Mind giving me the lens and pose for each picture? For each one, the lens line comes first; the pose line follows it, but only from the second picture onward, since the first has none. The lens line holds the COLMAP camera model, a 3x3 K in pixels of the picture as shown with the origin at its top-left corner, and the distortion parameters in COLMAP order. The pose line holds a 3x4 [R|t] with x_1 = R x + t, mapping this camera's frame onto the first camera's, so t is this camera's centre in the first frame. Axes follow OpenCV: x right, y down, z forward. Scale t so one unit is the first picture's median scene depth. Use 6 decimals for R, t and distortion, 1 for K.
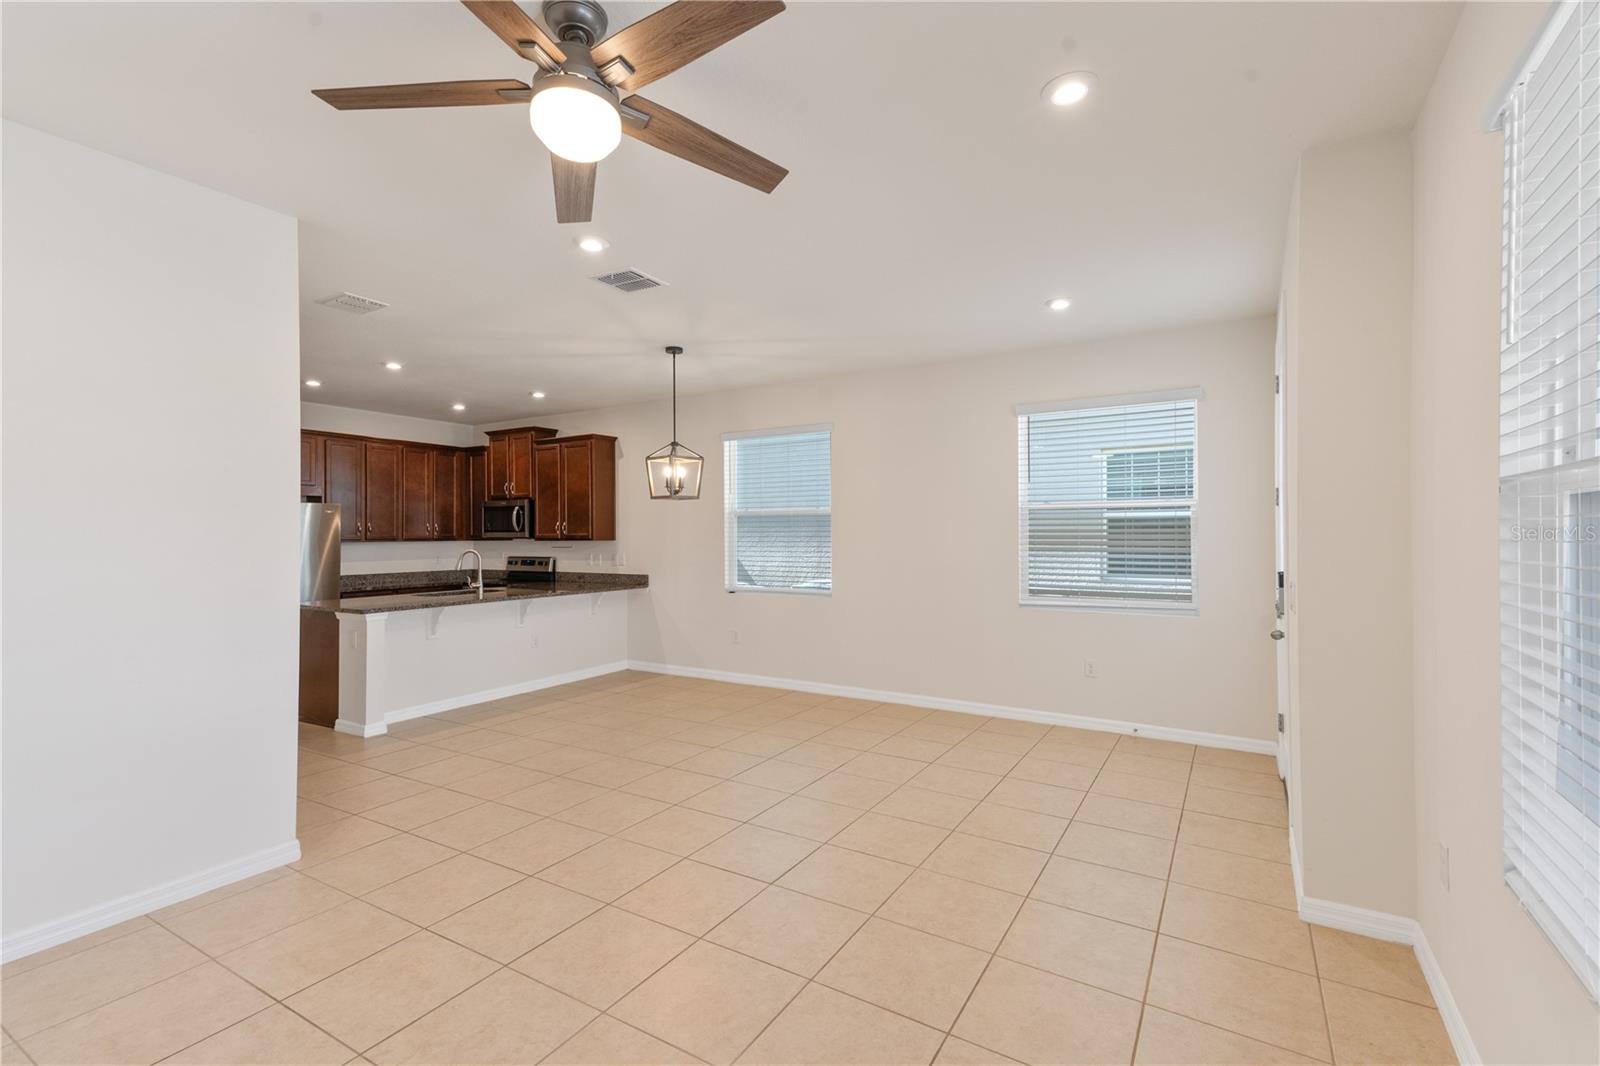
lens RADIAL K [[718.6, 0, 800.0], [0, 718.6, 533.0], [0, 0, 1]] dist [0.050194, 0.000034]
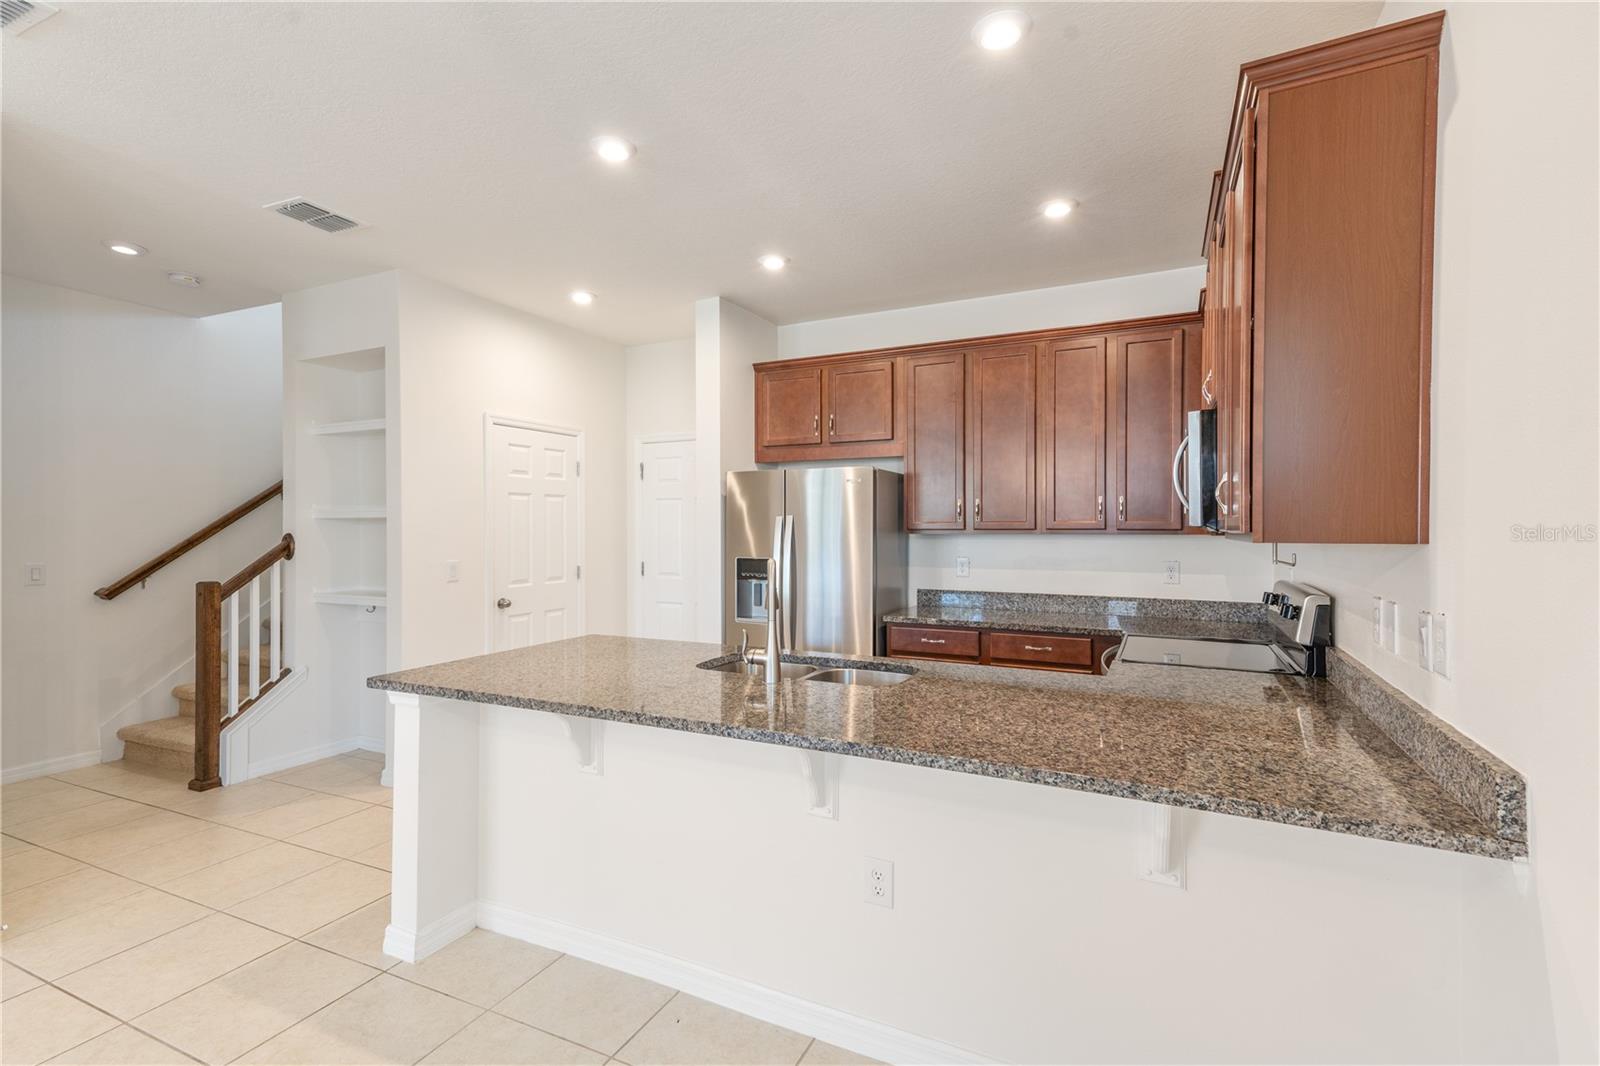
lens RADIAL K [[725.6, 0, 797.3], [0, 725.6, 532.0], [0, 0, 1]] dist [0.041537, -0.000261]
pose [[0.088237, 0.012051, -0.996027, -0.062673], [0.004050, 0.999914, 0.012457, 0.003517], [0.996091, -0.005133, 0.088180, 0.787466]]
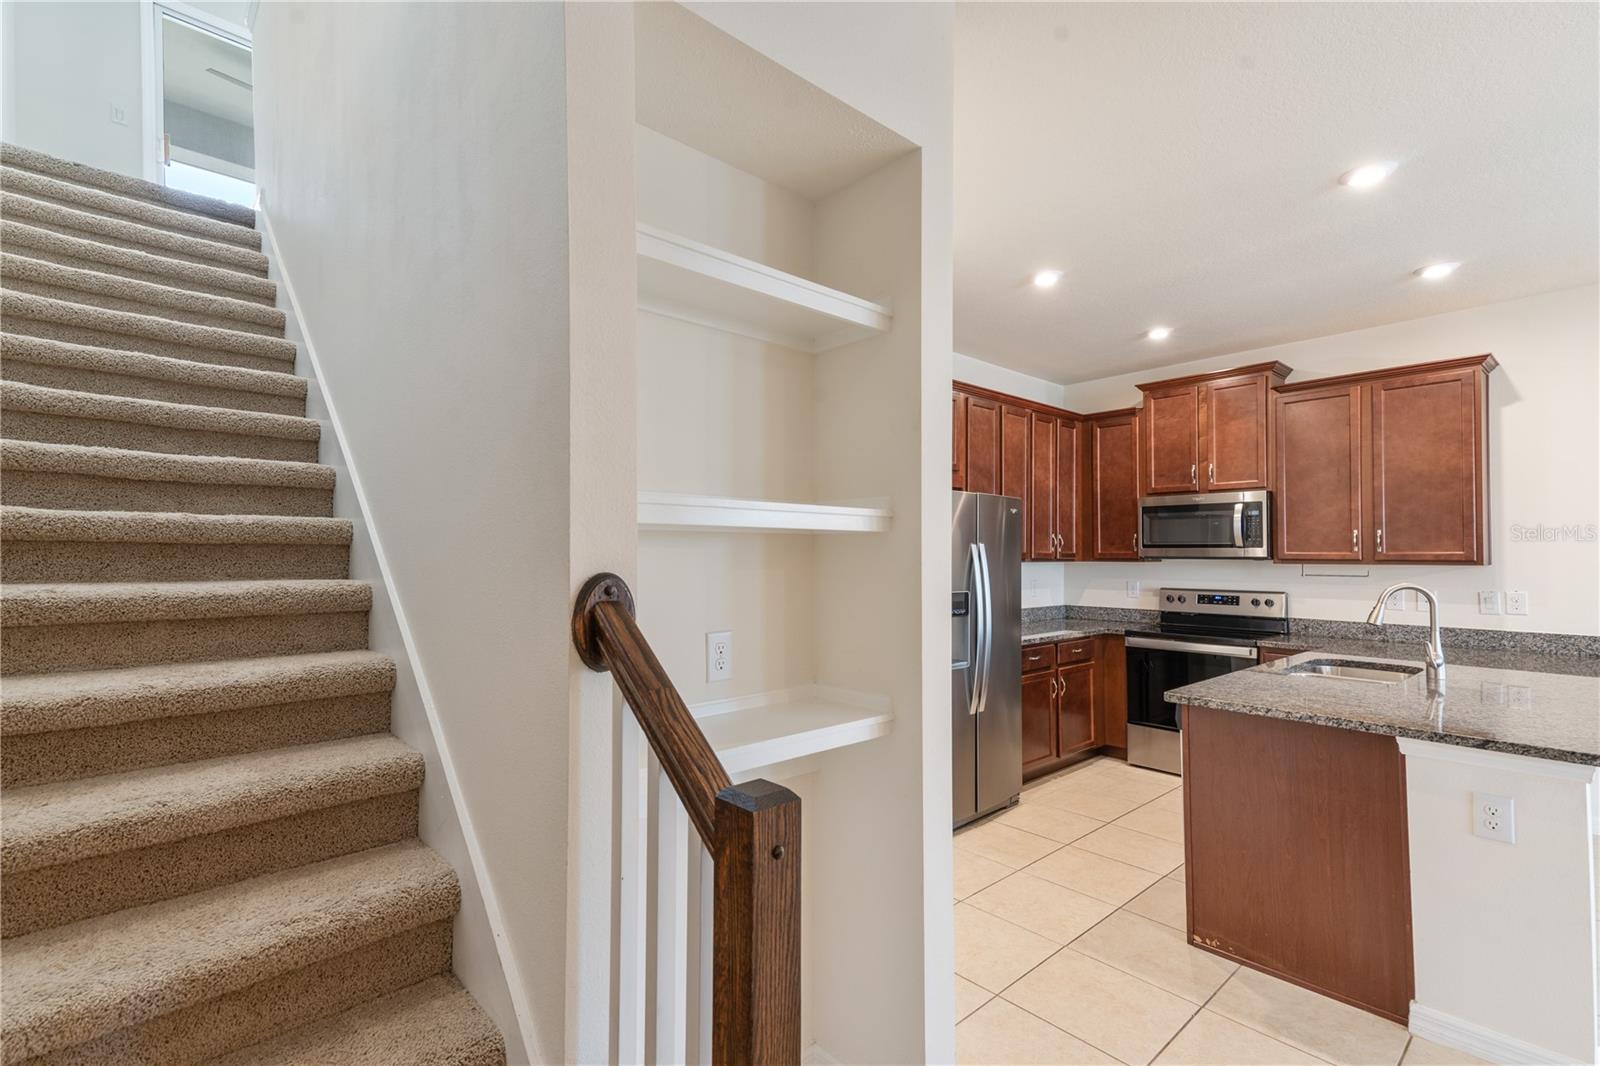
lens RADIAL K [[721.0, 0, 766.8], [0, 721.0, 544.3], [0, 0, 1]] dist [0.018877, -0.000260]
pose [[0.951325, 0.003629, -0.308167, -0.569489], [-0.006791, 0.999935, -0.009189, 0.003796], [0.308114, 0.010834, 0.951288, 0.335721]]
